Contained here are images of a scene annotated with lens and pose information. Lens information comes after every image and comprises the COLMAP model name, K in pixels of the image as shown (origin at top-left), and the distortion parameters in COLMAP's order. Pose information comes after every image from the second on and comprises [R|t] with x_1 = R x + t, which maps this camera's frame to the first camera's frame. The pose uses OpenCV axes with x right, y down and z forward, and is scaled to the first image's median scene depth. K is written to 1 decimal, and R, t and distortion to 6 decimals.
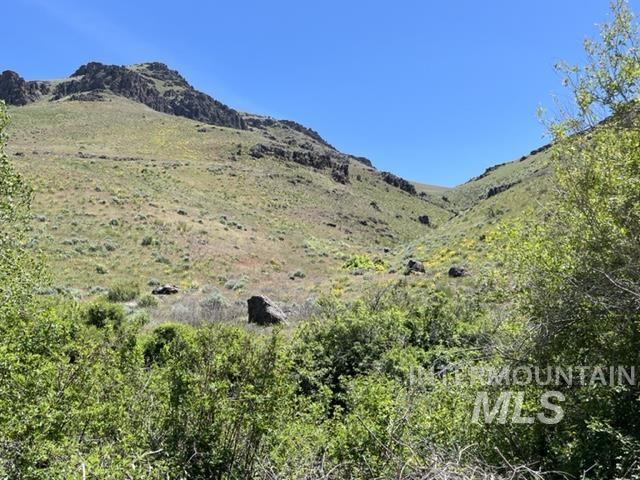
lens RADIAL K [[660.1, 0, 320.9], [0, 660.1, 240.2], [0, 0, 1]] dist [0.027468, 0.000000]
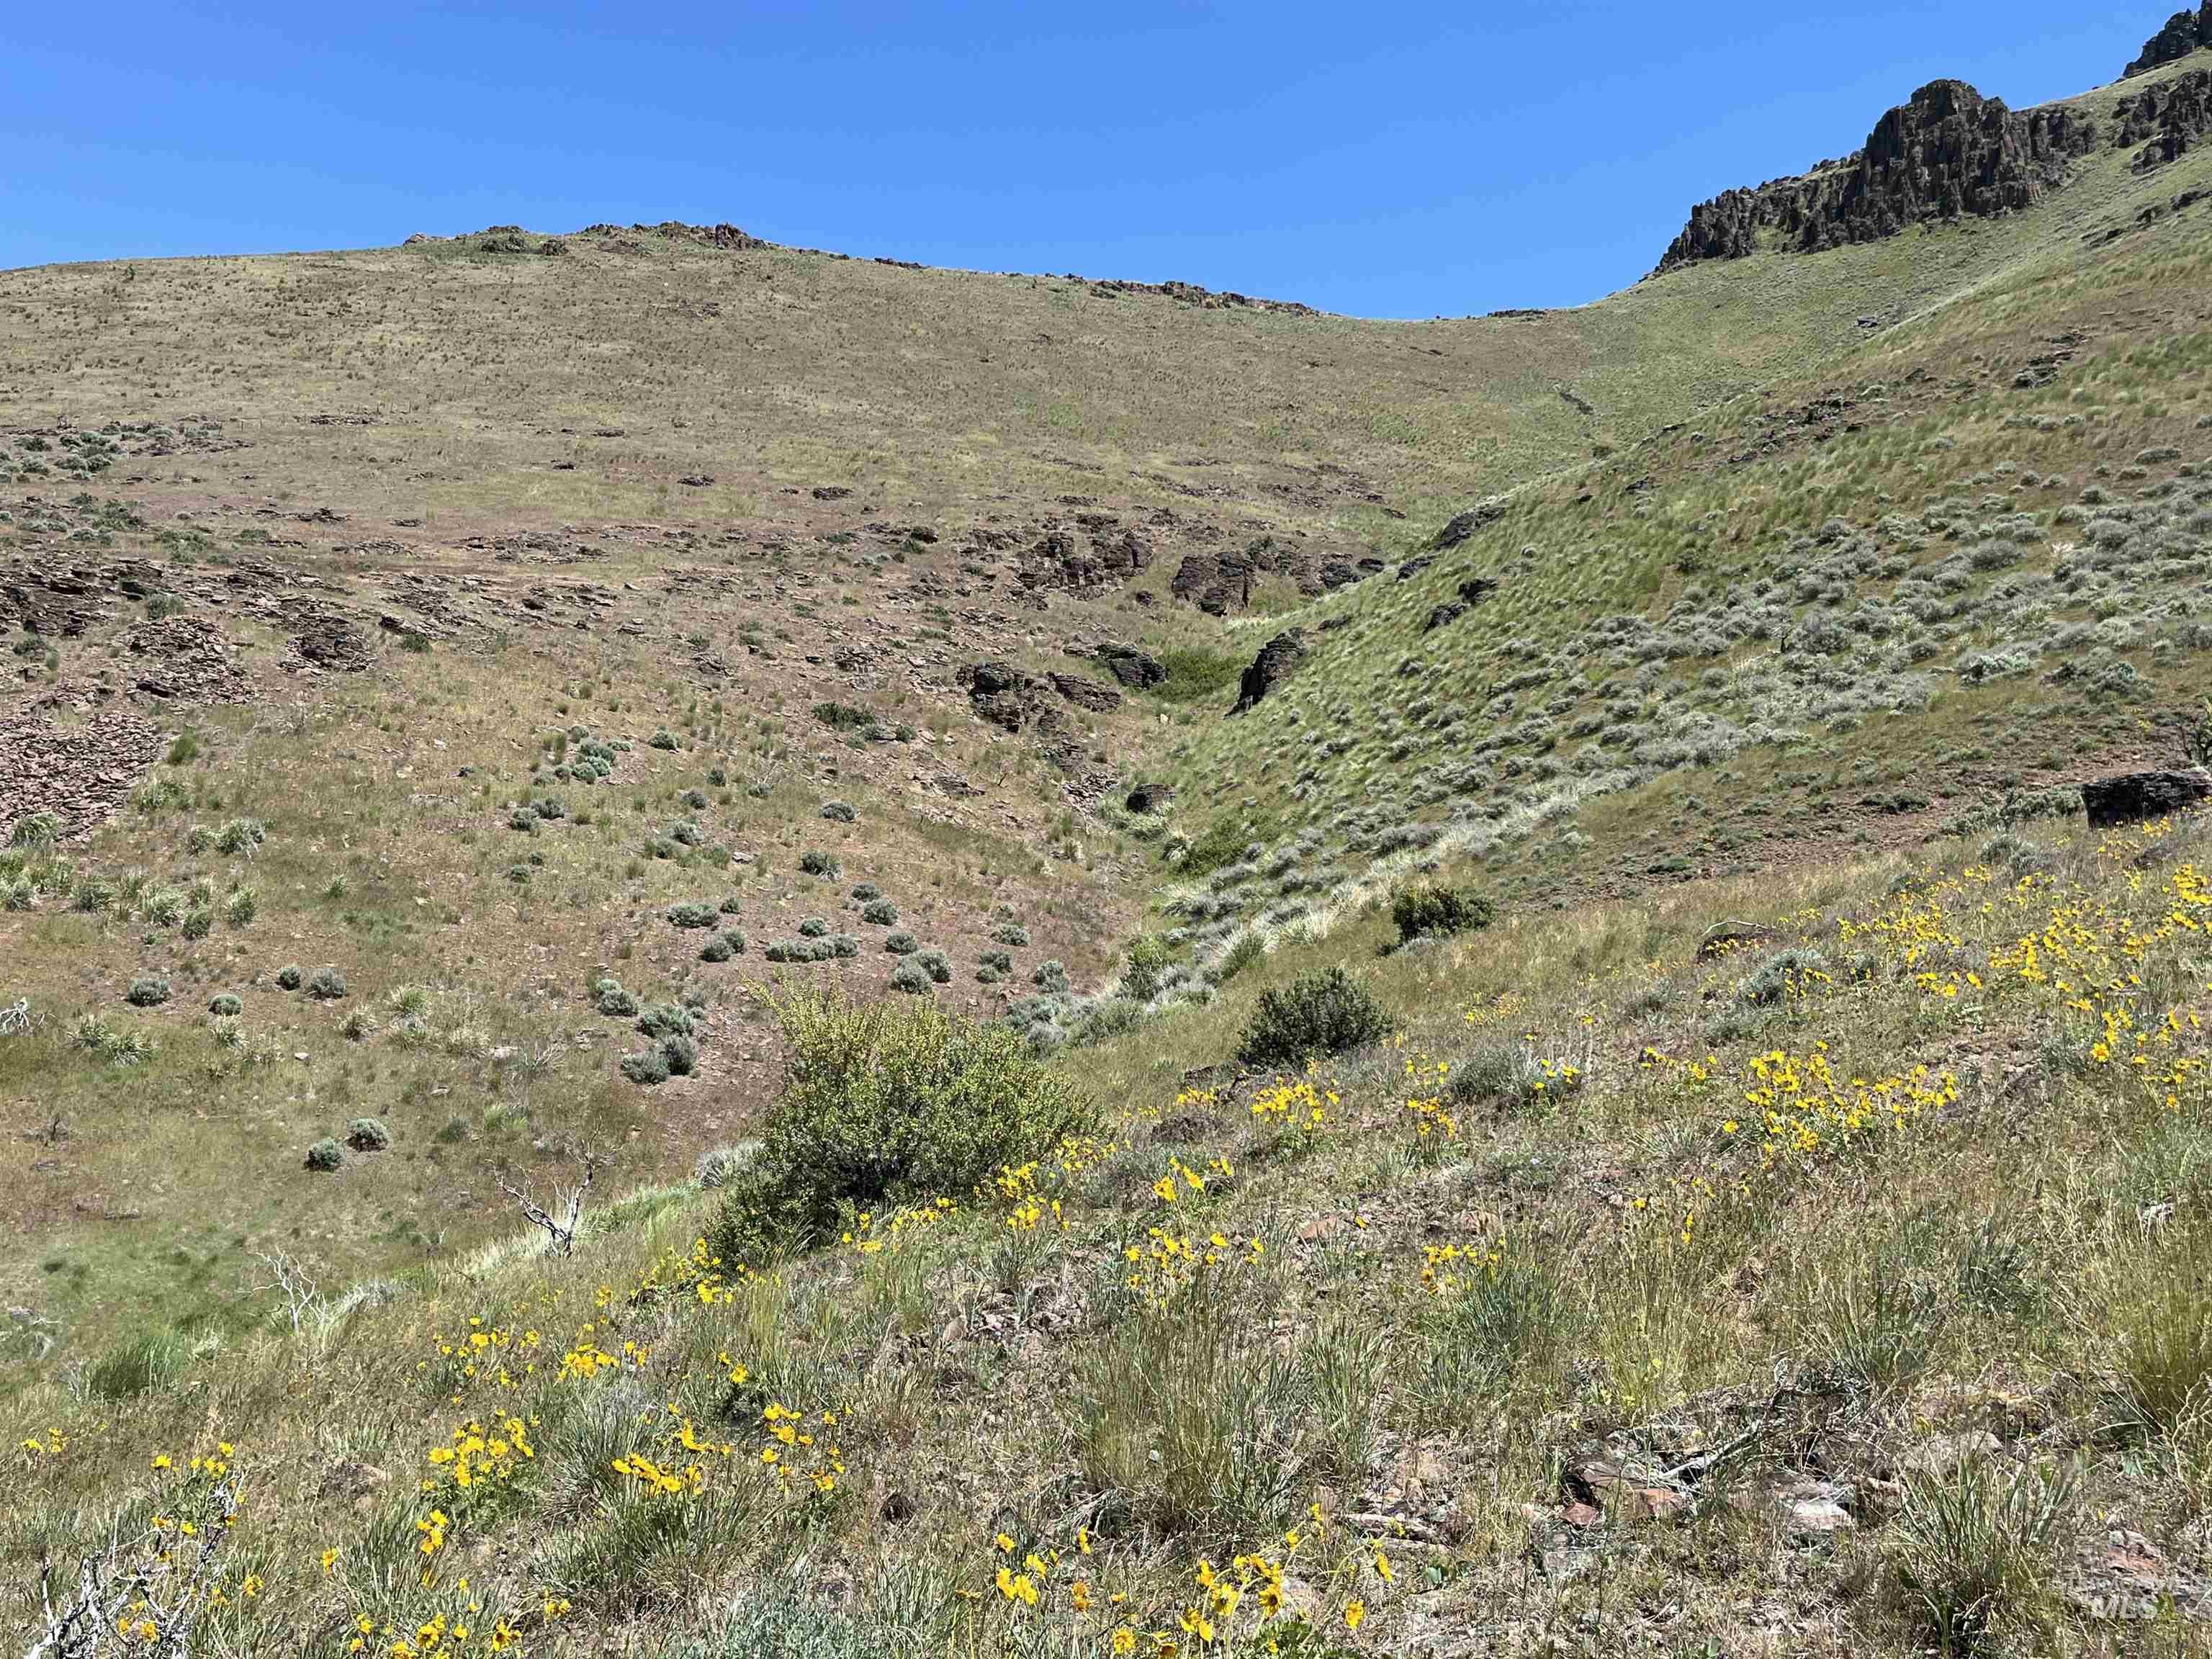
lens RADIAL K [[2027.9, 0, 1108.4], [0, 2027.9, 832.9], [0, 0, 1]] dist [0.043905, -0.013913]
pose [[0.782763, -0.004009, -0.622307, -0.244183], [0.045805, 0.997638, 0.051188, -0.033659], [0.620632, -0.068573, 0.781098, 0.209713]]
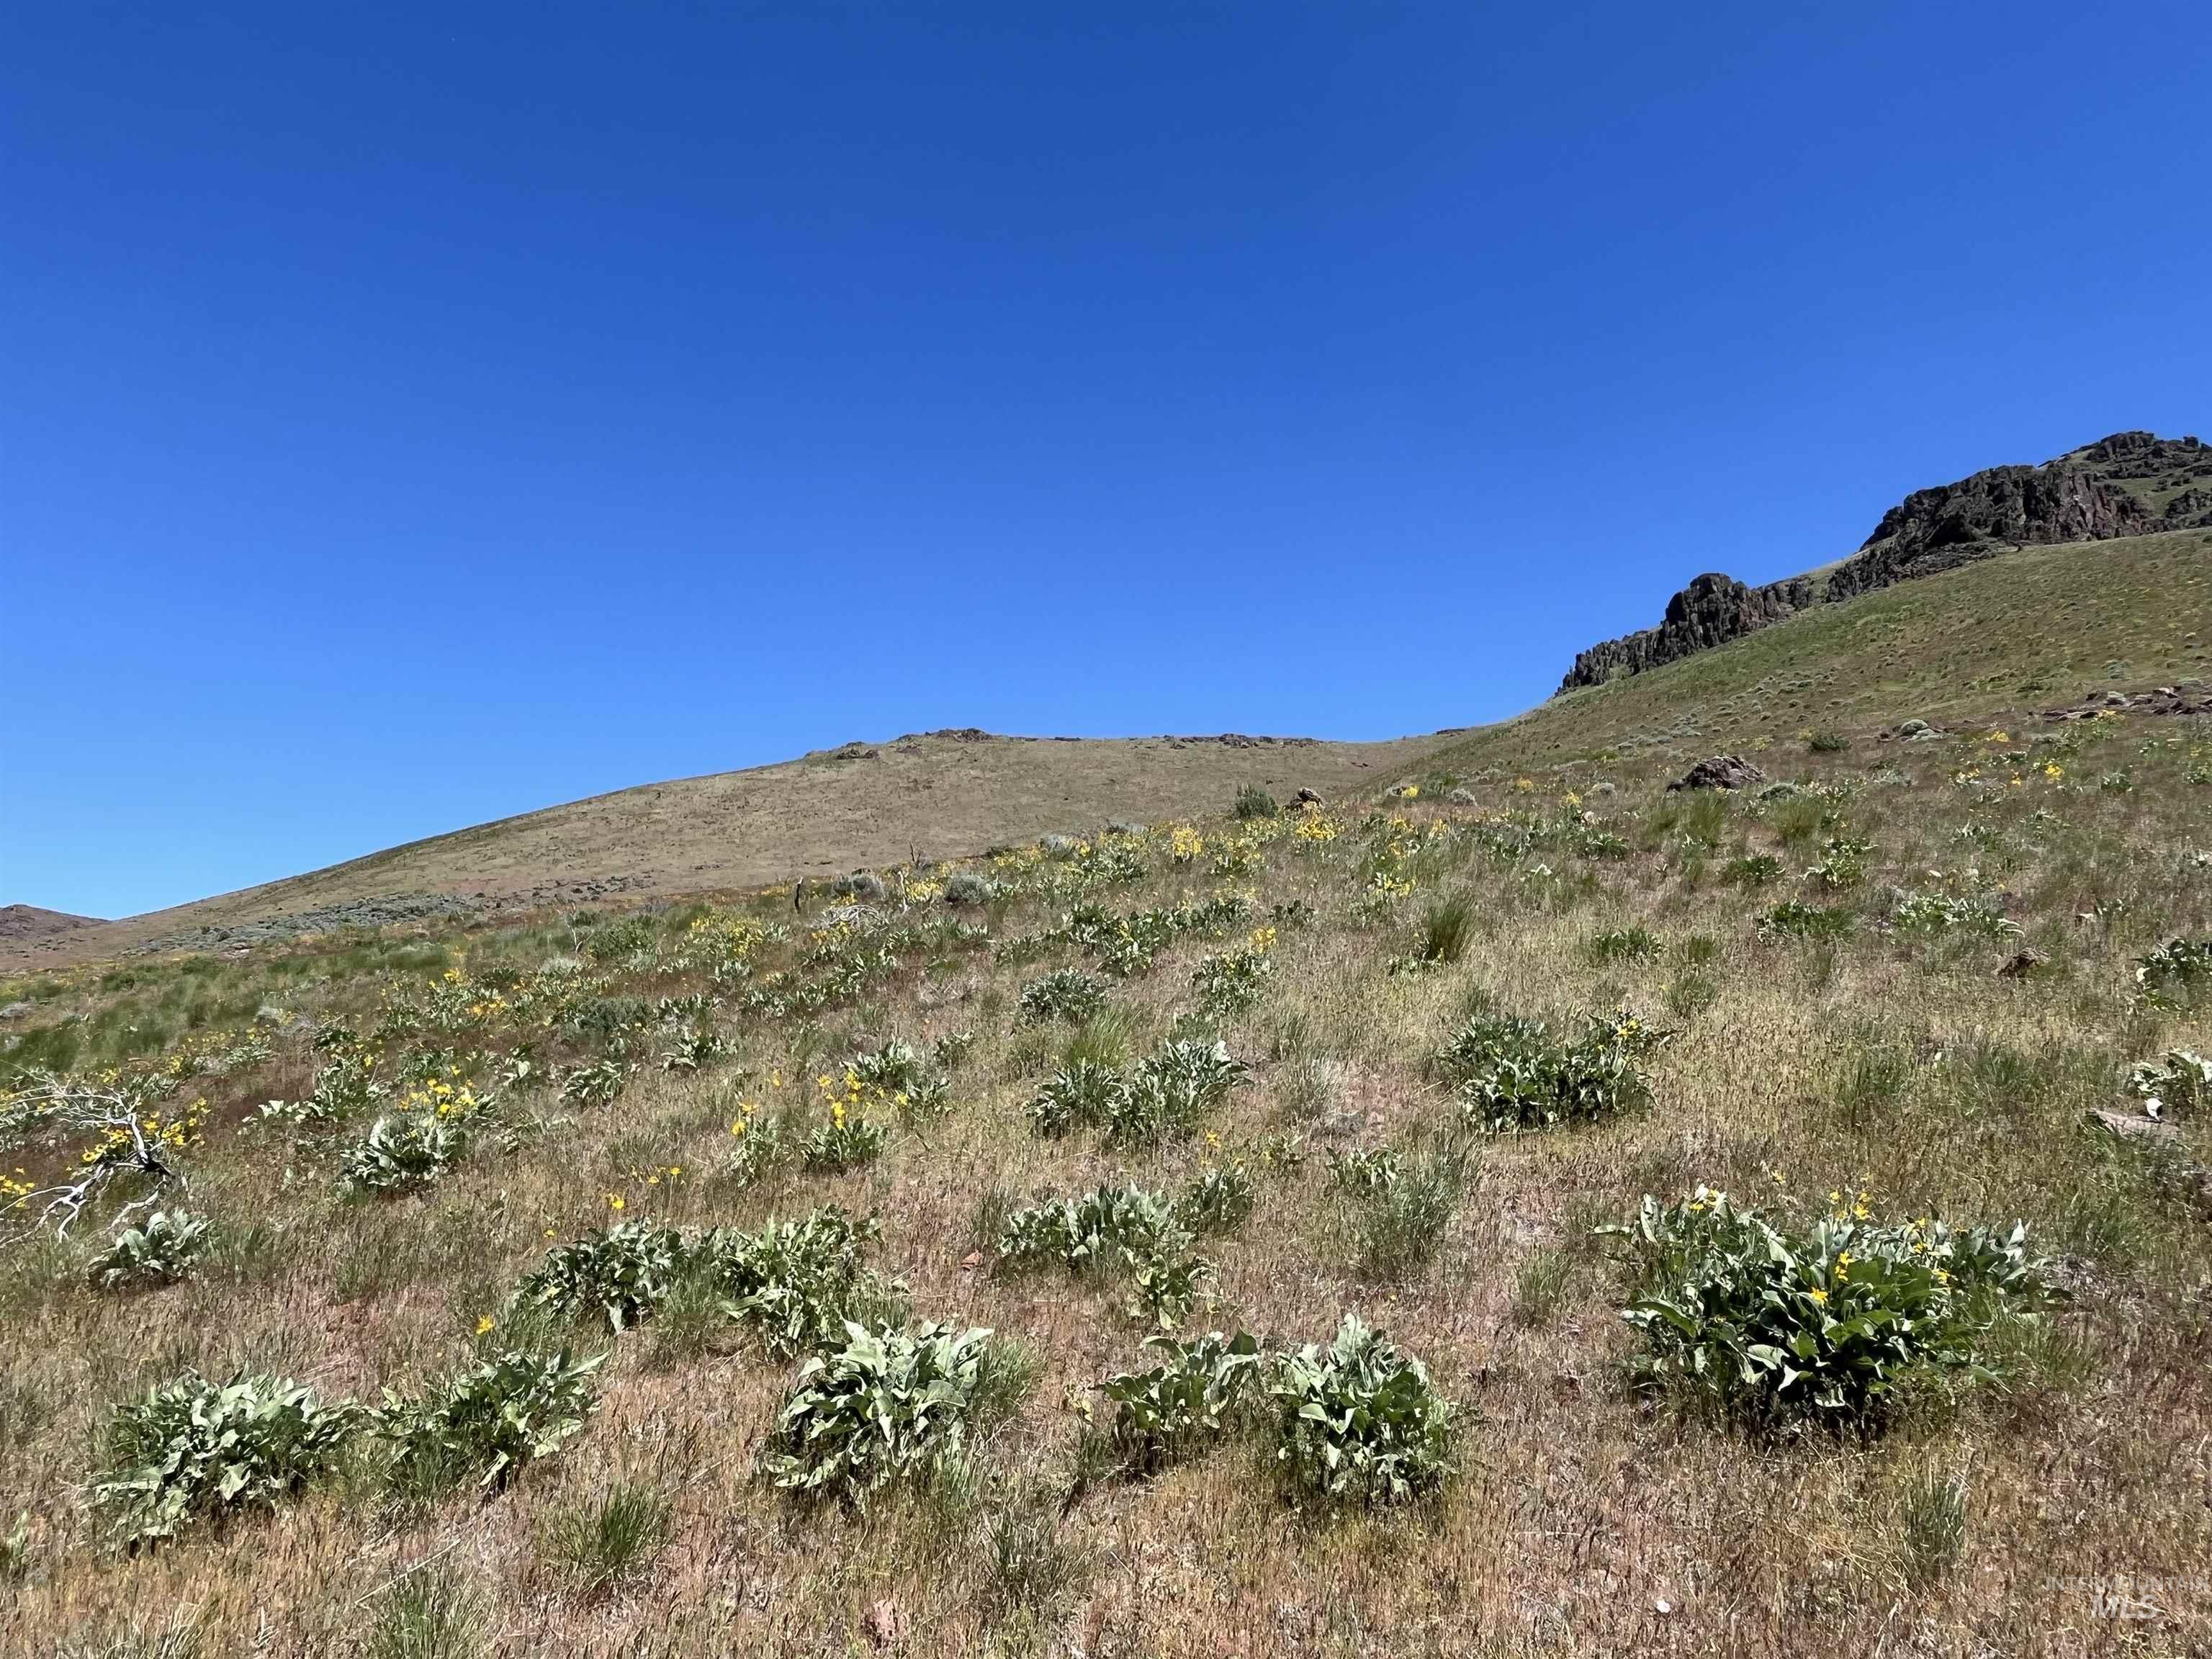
lens RADIAL K [[1423.4, 0, 1098.8], [0, 1423.4, 838.3], [0, 0, 1]] dist [0.006033, 0.001656]
pose [[0.636854, -0.154031, -0.755441, -0.077417], [0.088969, 0.987976, -0.126441, -0.021647], [0.765834, 0.013313, 0.642901, 0.171071]]
